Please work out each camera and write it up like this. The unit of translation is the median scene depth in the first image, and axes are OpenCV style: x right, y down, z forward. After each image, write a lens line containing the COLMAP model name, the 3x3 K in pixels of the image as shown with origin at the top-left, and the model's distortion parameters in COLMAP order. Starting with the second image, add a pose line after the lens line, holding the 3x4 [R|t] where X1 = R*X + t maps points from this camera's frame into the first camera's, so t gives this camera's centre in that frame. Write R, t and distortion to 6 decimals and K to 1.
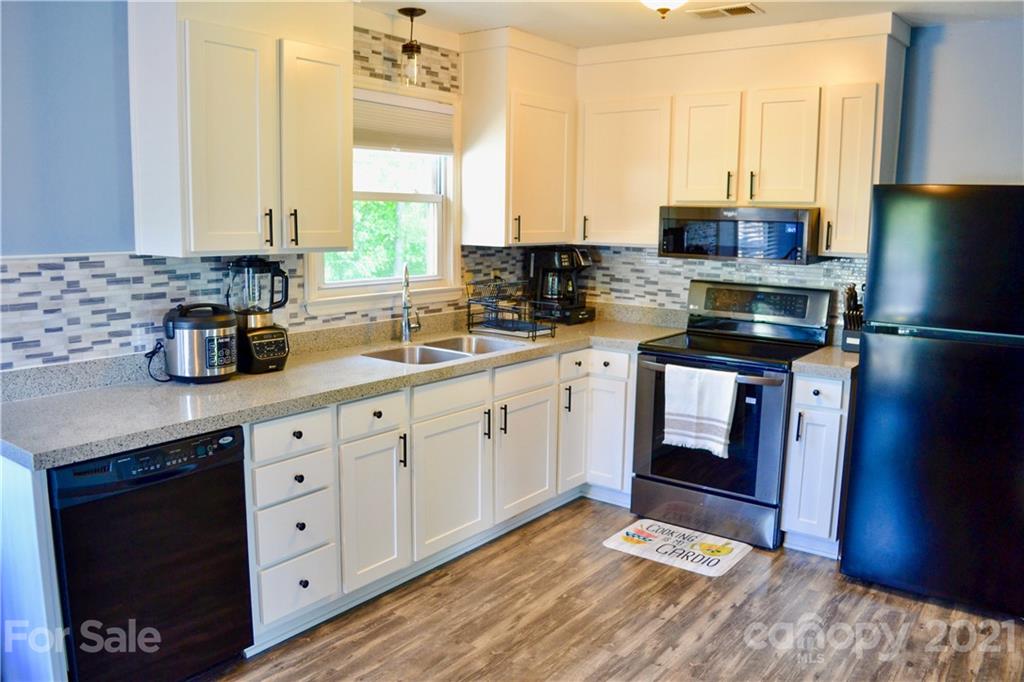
lens RADIAL K [[816.8, 0, 512.0], [0, 816.8, 341.0], [0, 0, 1]] dist [-0.067580, -0.000598]
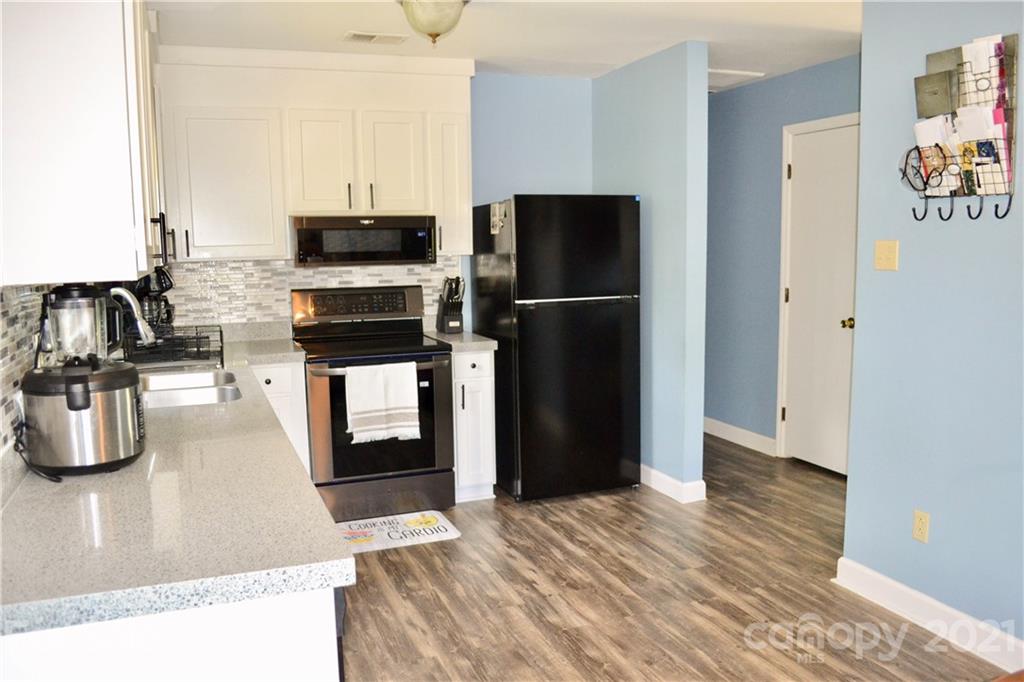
lens RADIAL K [[816.8, 0, 512.0], [0, 816.8, 341.0], [0, 0, 1]] dist [-0.067580, -0.000598]
pose [[0.530117, -0.129693, 0.837947, -0.587063], [0.154821, 0.986426, 0.054729, -0.029539], [-0.833670, 0.100719, 0.543001, 0.267528]]
